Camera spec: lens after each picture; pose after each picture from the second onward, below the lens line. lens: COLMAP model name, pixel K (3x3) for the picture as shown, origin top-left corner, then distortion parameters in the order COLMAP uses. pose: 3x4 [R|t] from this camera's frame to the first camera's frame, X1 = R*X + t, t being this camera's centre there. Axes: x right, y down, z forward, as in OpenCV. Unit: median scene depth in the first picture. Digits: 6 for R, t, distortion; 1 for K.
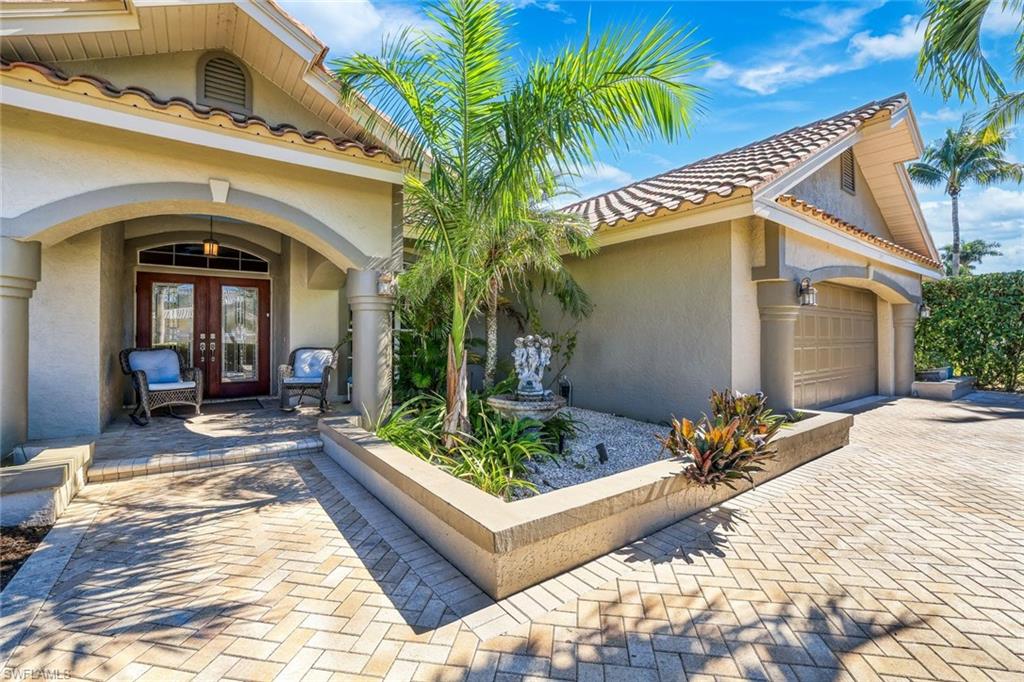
lens RADIAL K [[453.3, 0, 507.8], [0, 453.3, 331.1], [0, 0, 1]] dist [-0.003583, 0.000546]
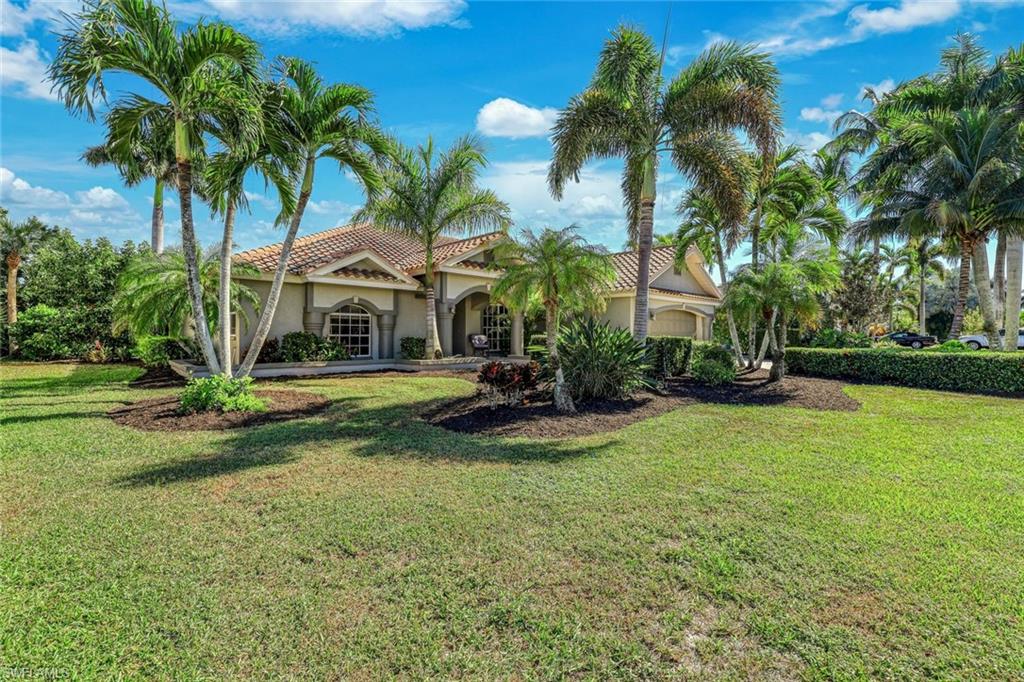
lens RADIAL K [[453.3, 0, 507.8], [0, 453.3, 331.1], [0, 0, 1]] dist [-0.003583, 0.000546]
pose [[0.977794, 0.002822, 0.209551, -1.251211], [-0.004570, 0.999959, 0.007858, -0.003307], [-0.209521, -0.008641, 0.977766, -2.446437]]
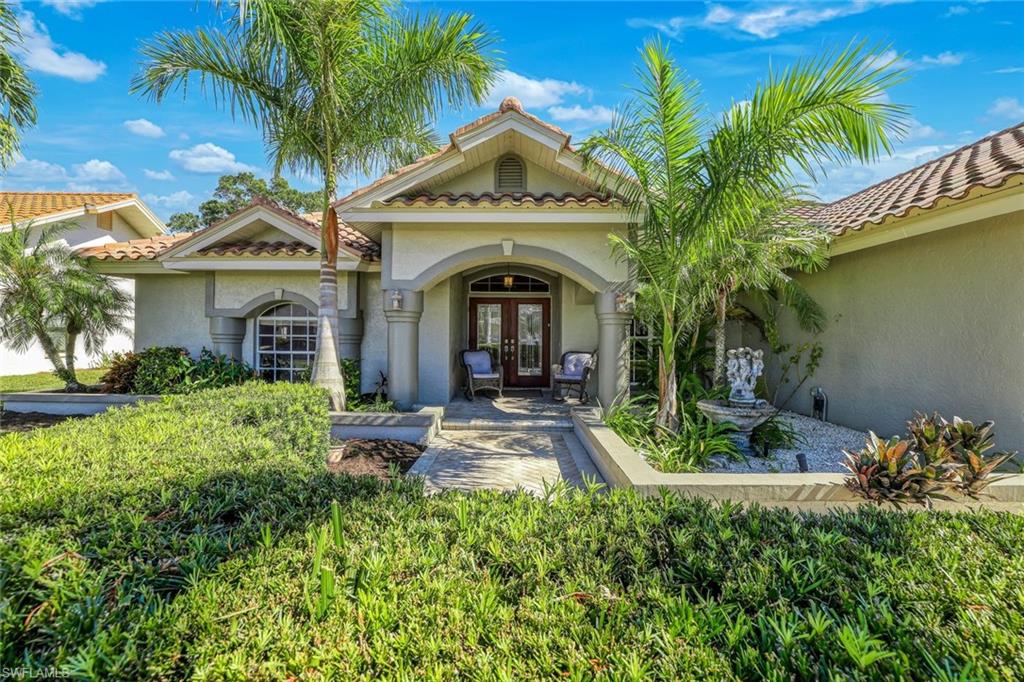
lens RADIAL K [[453.3, 0, 507.8], [0, 453.3, 331.1], [0, 0, 1]] dist [-0.003583, 0.000546]
pose [[0.815025, -0.002396, -0.579421, 0.219357], [0.002586, 0.999997, -0.000498, -0.031276], [0.579421, -0.001093, 0.815028, -0.211313]]
